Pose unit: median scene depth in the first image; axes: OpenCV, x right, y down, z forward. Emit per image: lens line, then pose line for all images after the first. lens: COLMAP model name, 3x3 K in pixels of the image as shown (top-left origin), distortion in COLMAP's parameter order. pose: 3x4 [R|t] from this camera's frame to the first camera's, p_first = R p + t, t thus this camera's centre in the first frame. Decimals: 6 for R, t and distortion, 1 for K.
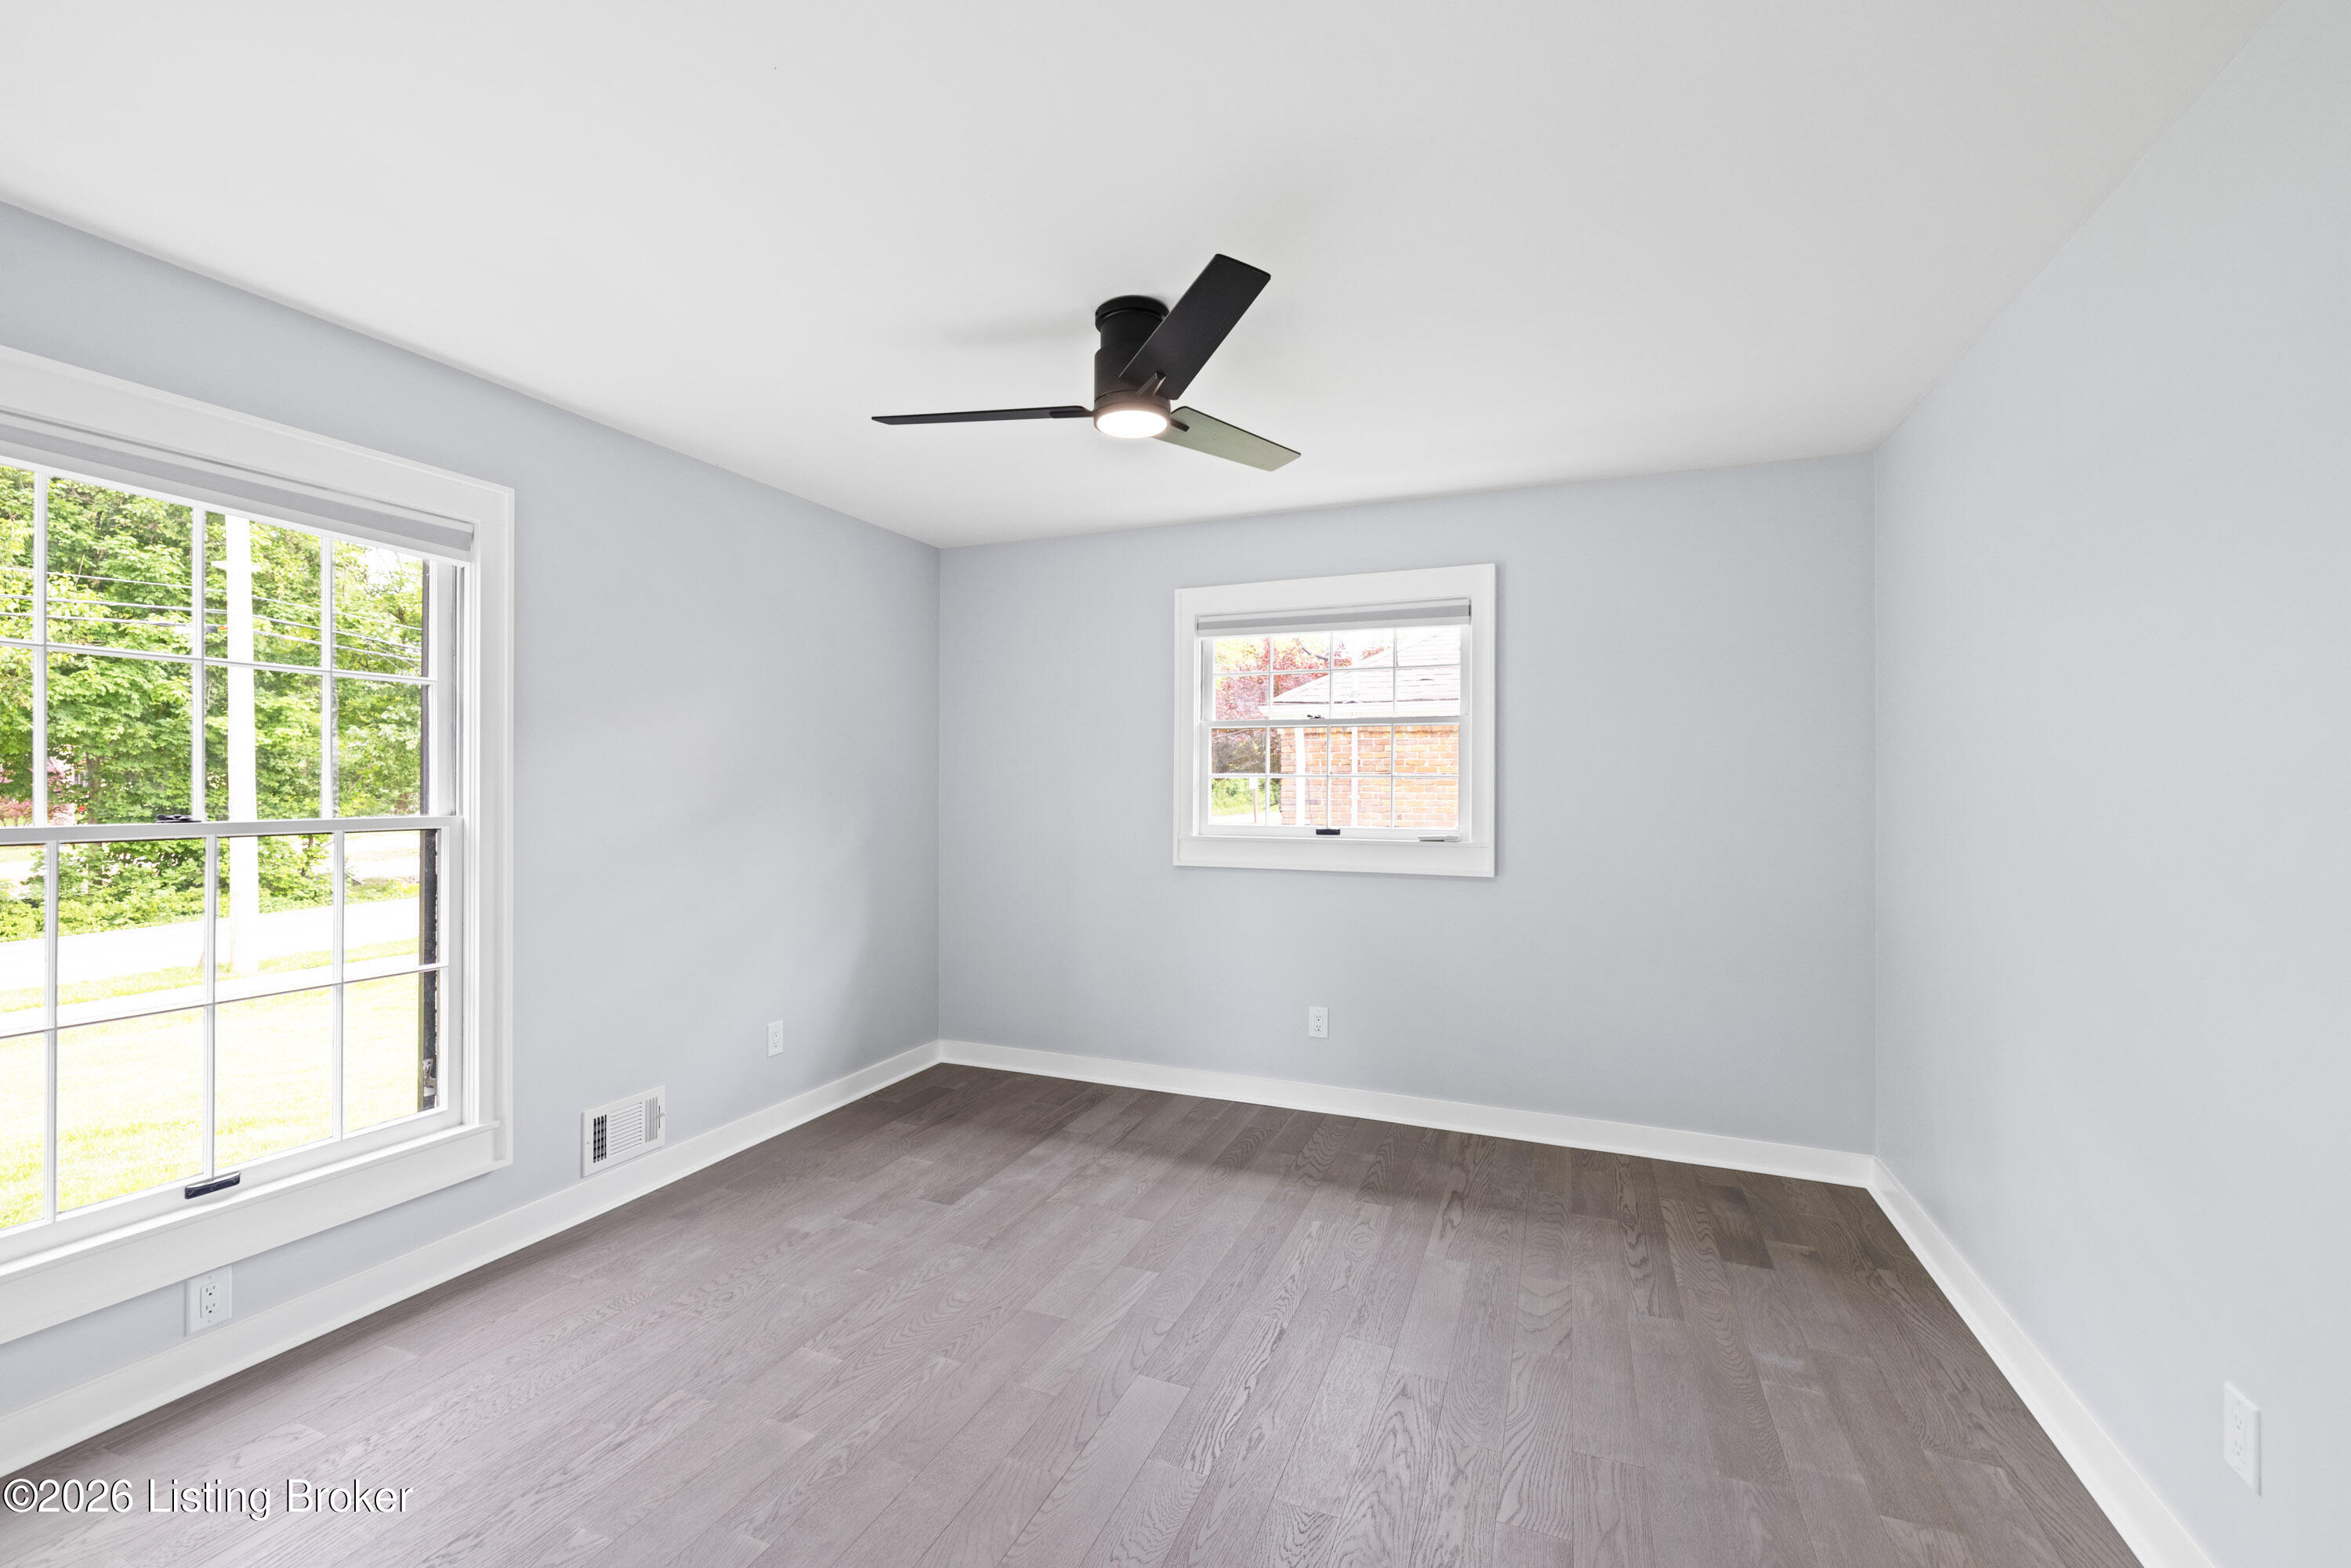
lens RADIAL K [[963.2, 0, 1174.9], [0, 963.2, 780.8], [0, 0, 1]] dist [0.004425, 0.000329]
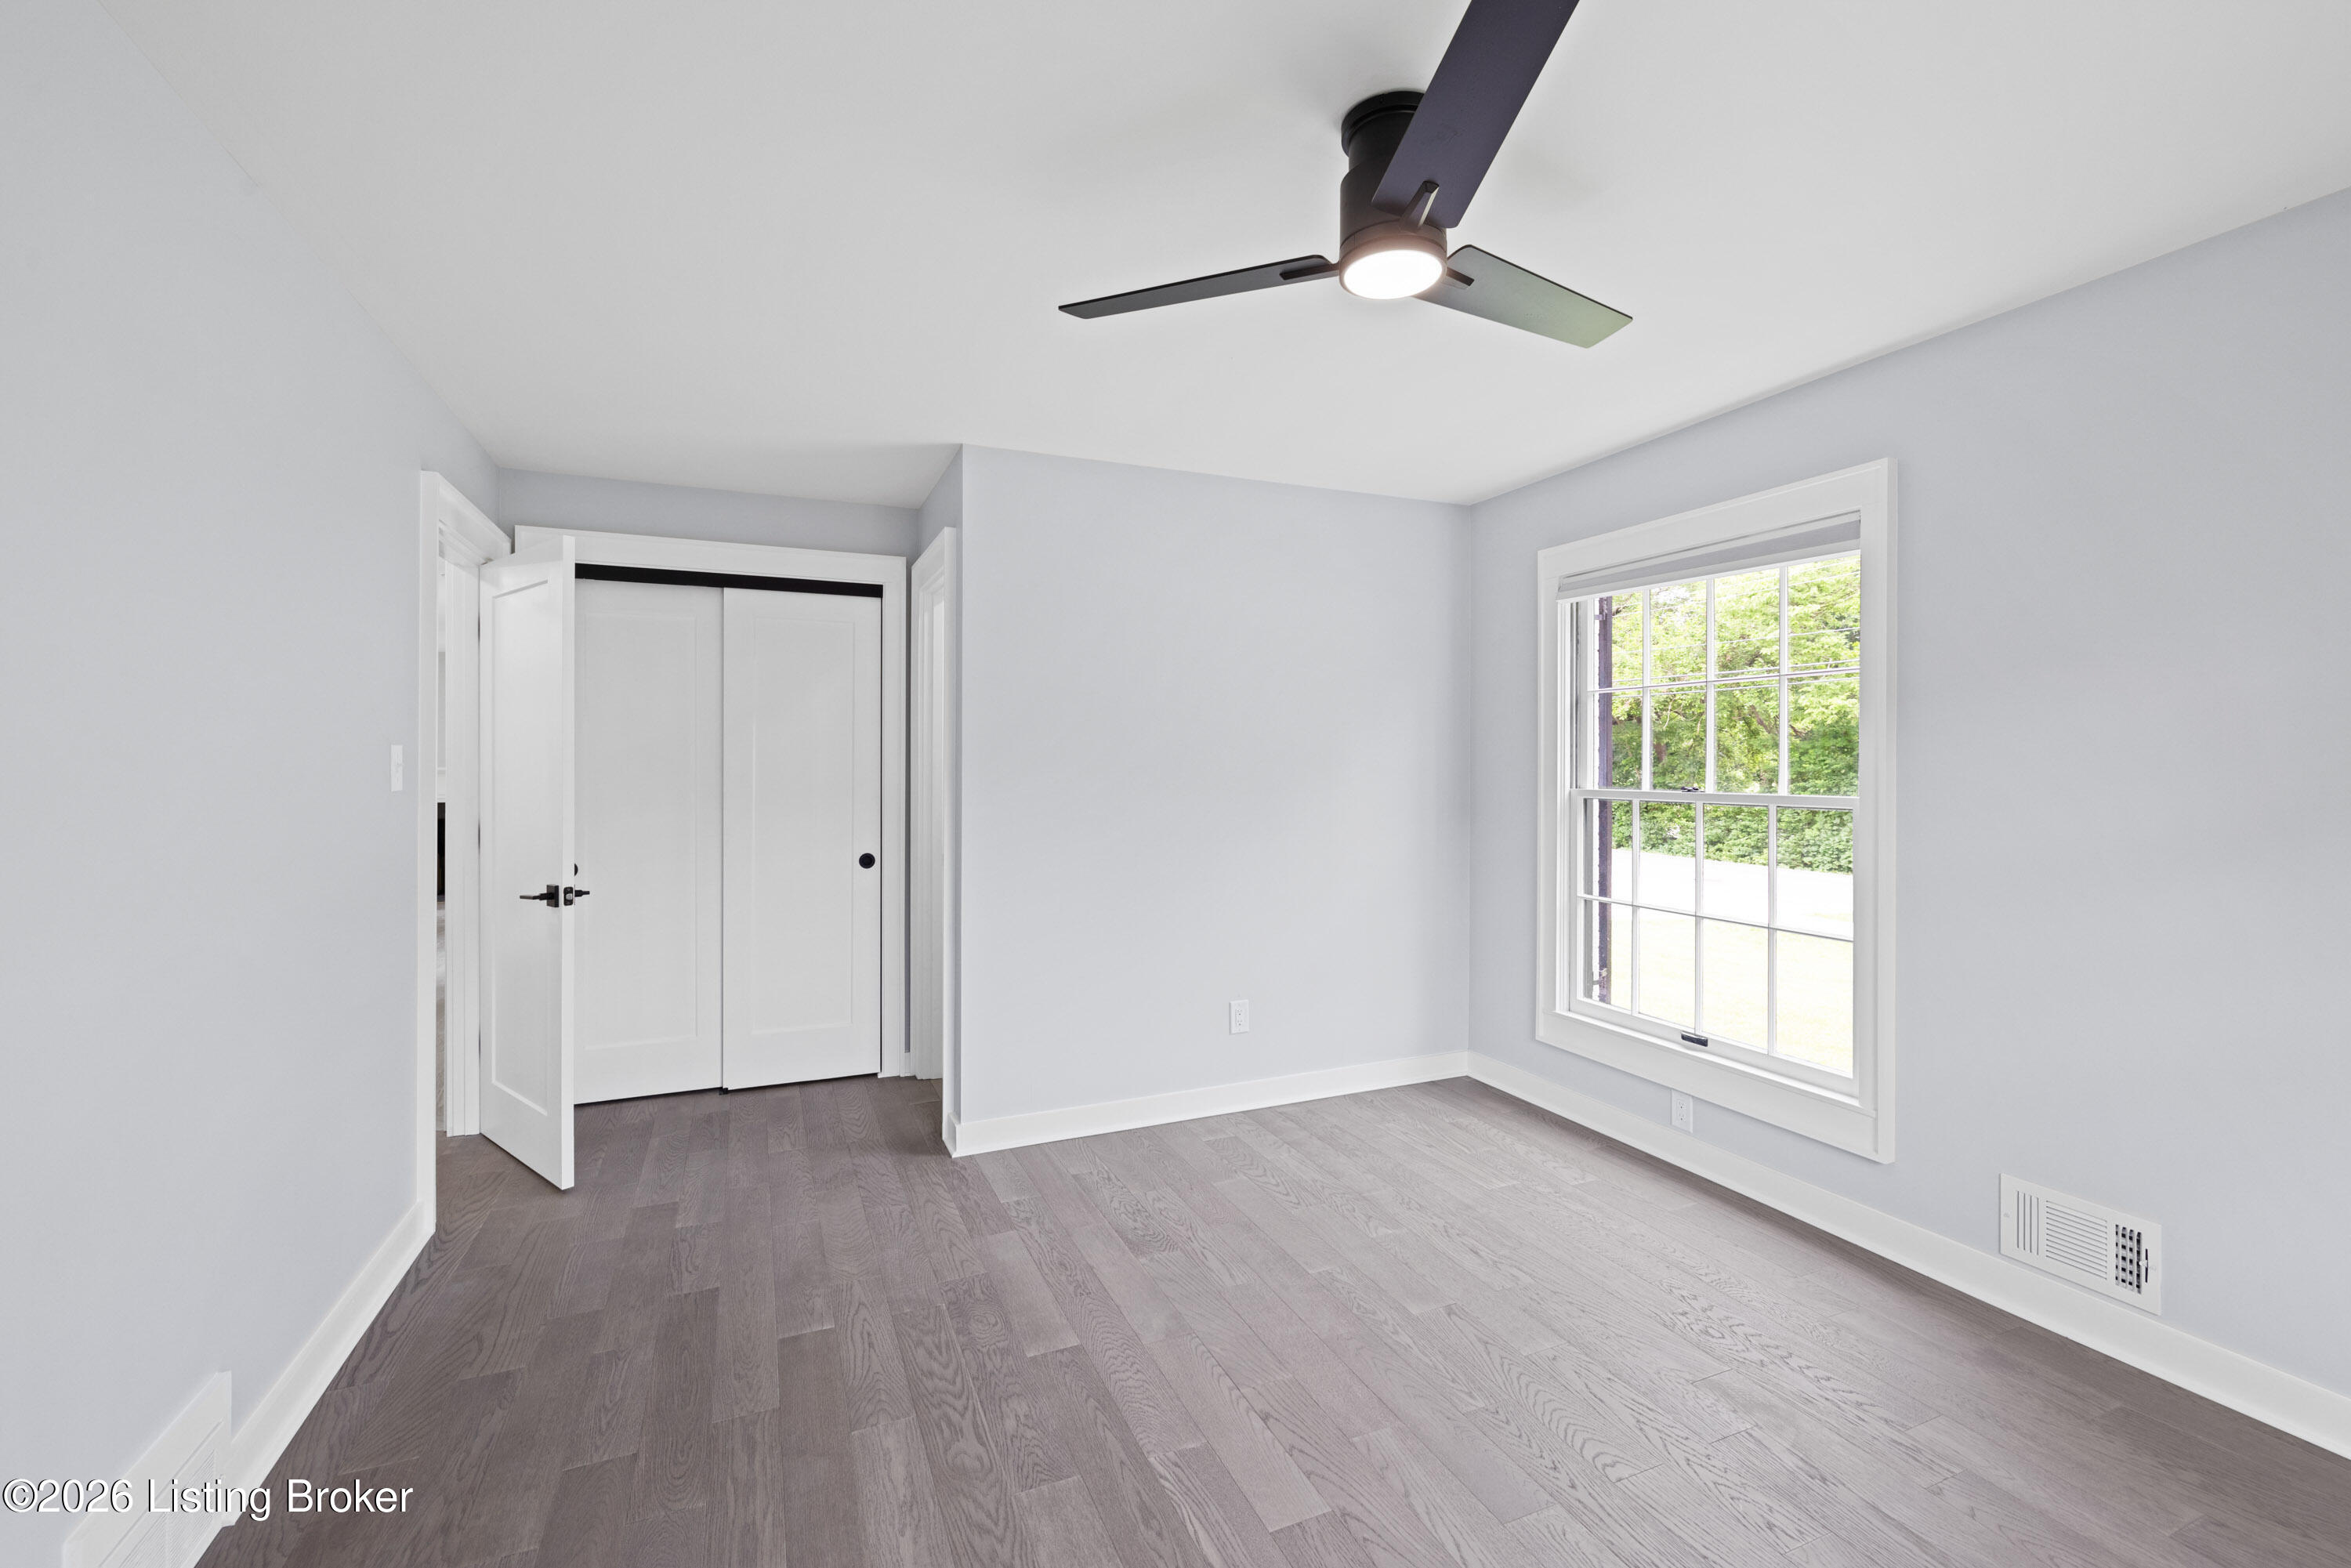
lens RADIAL K [[1013.7, 0, 1175.1], [0, 1013.7, 769.1], [0, 0, 1]] dist [-0.001730, -0.000474]
pose [[-0.707542, 0.000743, -0.706671, 0.650396], [0.001311, 0.999999, -0.000262, 0.005689], [0.706670, -0.001112, -0.707543, 1.519483]]
